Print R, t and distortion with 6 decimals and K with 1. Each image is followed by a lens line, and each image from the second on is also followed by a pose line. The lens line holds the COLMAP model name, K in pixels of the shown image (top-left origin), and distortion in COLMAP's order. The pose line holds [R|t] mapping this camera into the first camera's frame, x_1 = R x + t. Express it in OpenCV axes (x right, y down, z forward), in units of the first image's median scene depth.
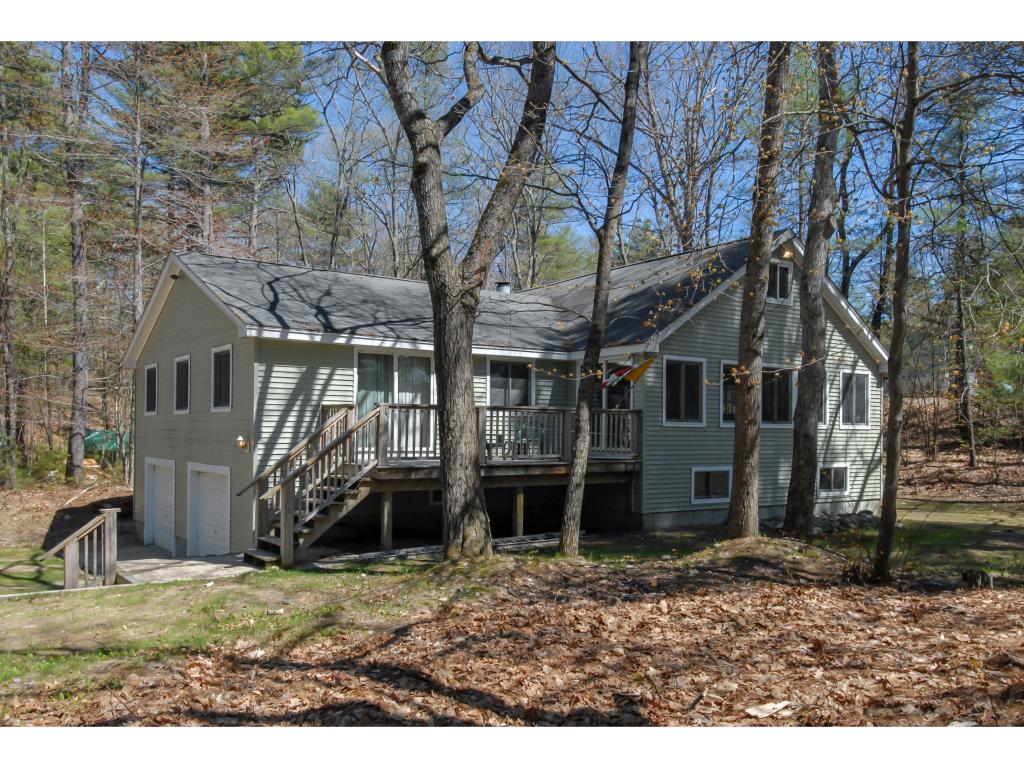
lens RADIAL K [[847.4, 0, 512.4], [0, 847.4, 387.3], [0, 0, 1]] dist [0.000063, -0.002358]
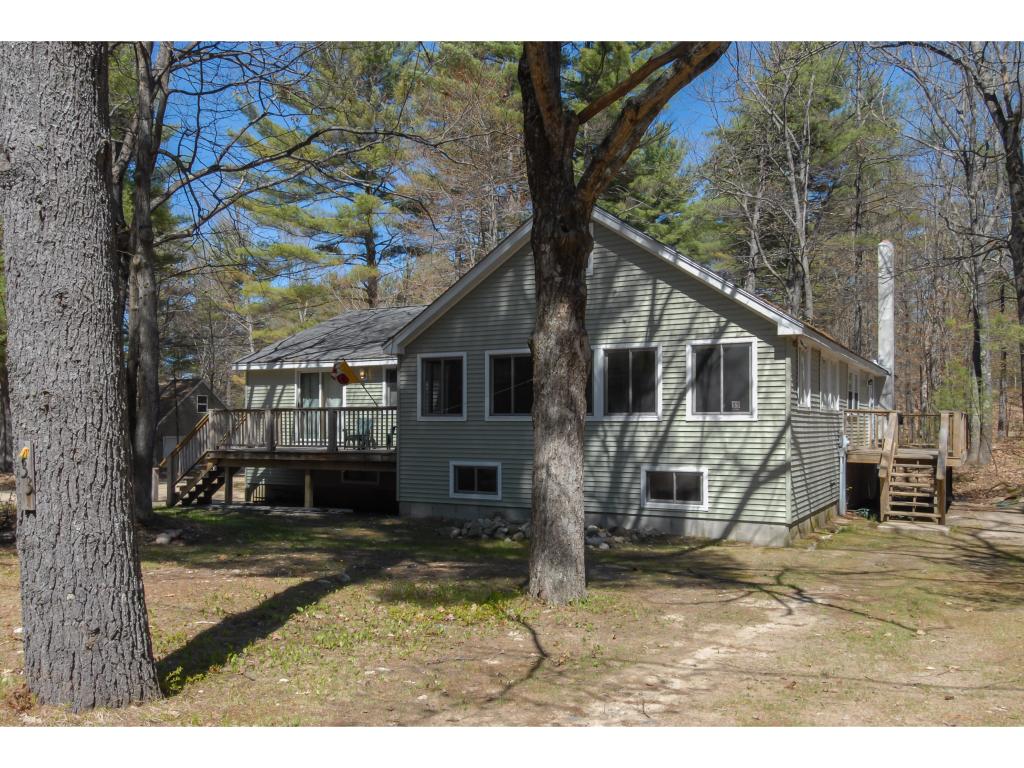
lens RADIAL K [[810.1, 0, 513.3], [0, 810.1, 383.5], [0, 0, 1]] dist [0.014033, 0.000992]
pose [[0.457557, -0.053742, -0.887555, 1.096727], [0.047940, 0.998211, -0.035728, 0.039549], [0.887887, -0.026202, 0.459315, 0.616689]]
